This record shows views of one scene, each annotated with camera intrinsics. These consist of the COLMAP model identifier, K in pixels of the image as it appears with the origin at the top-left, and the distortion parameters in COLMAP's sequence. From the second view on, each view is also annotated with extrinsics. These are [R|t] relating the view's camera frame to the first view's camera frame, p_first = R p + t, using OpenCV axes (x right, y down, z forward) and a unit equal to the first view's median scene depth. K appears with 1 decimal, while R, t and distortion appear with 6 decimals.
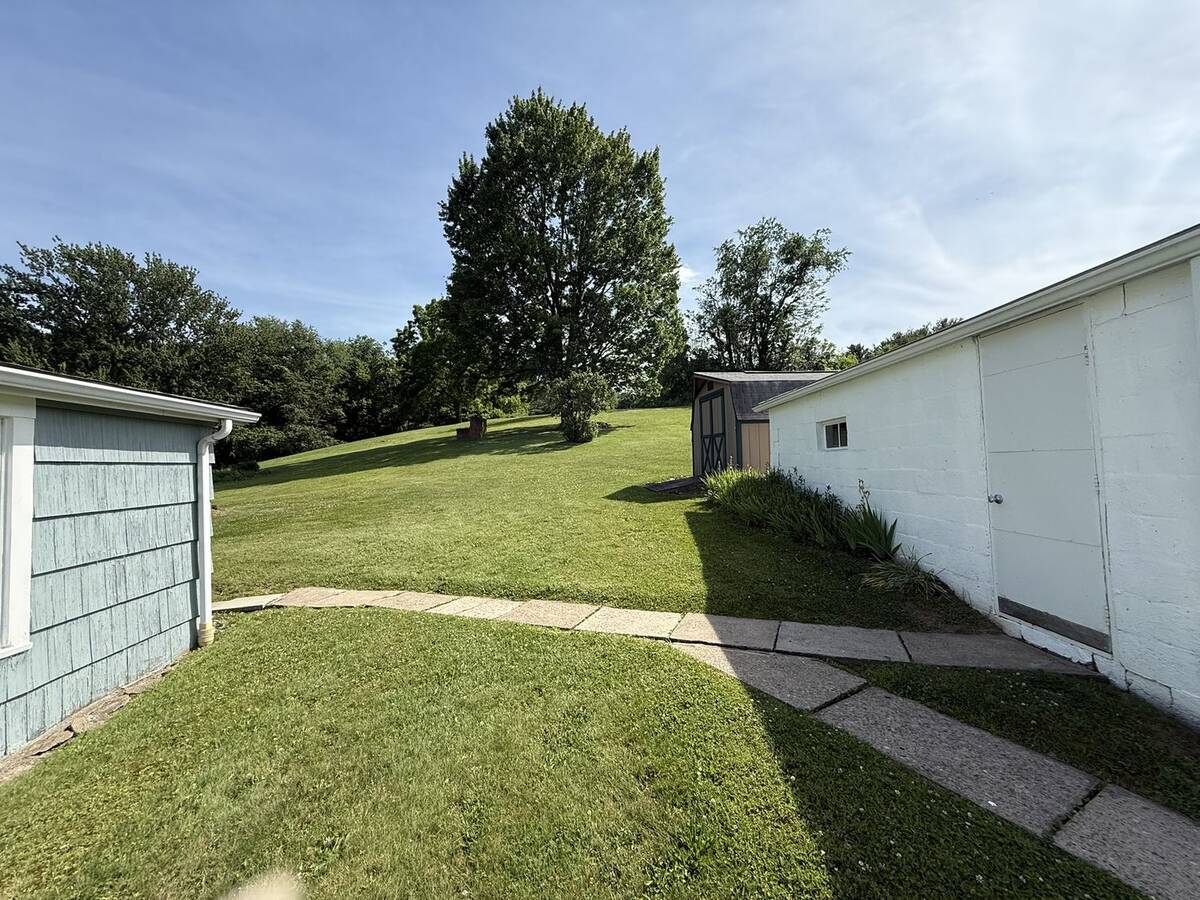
lens RADIAL K [[476.2, 0, 594.9], [0, 476.2, 449.4], [0, 0, 1]] dist [-0.000003, 0.000212]
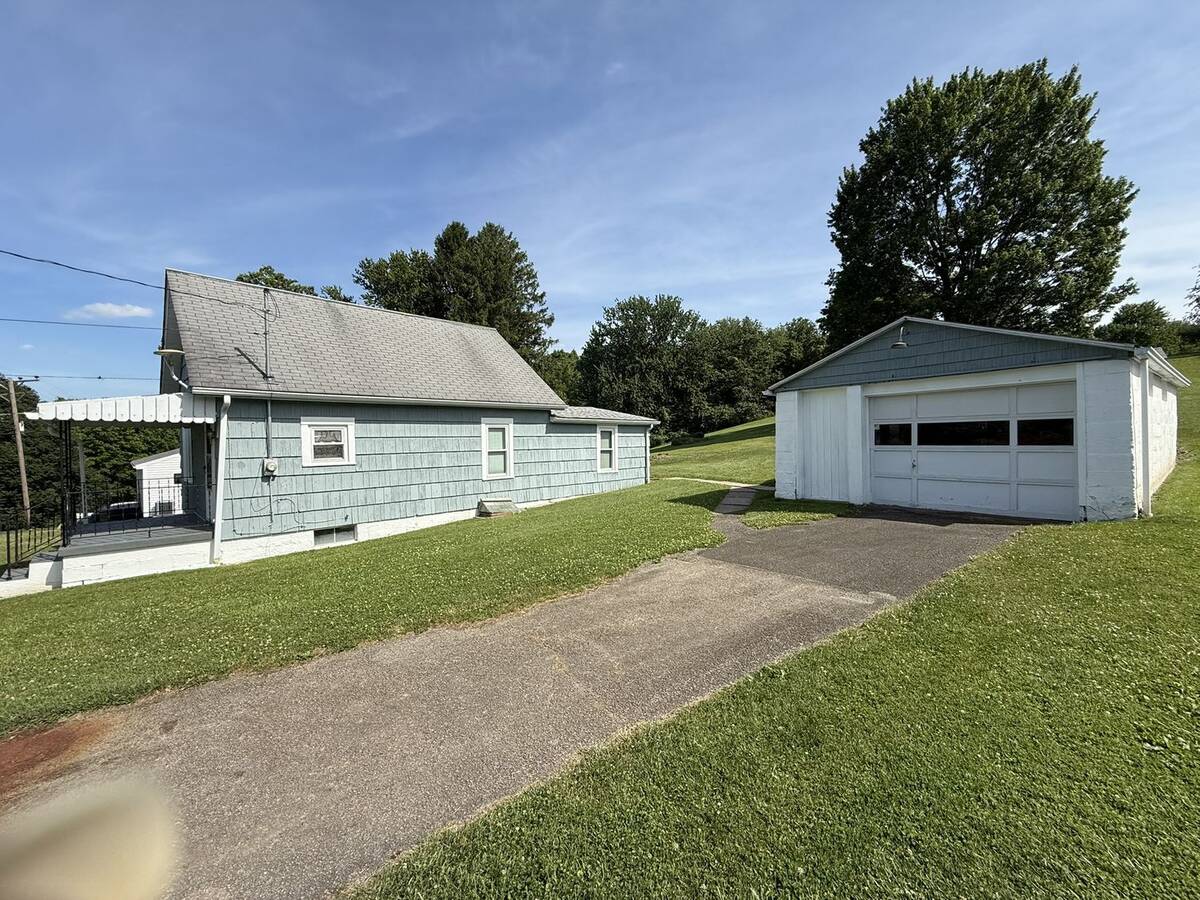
lens RADIAL K [[480.3, 0, 600.0], [0, 480.3, 450.0], [0, 0, 1]] dist [0.004936, 0.000269]
pose [[0.633221, 0.028578, -0.773443, 0.144344], [0.024073, 0.998107, 0.056588, -0.006610], [0.773597, -0.054451, 0.631335, -0.129601]]
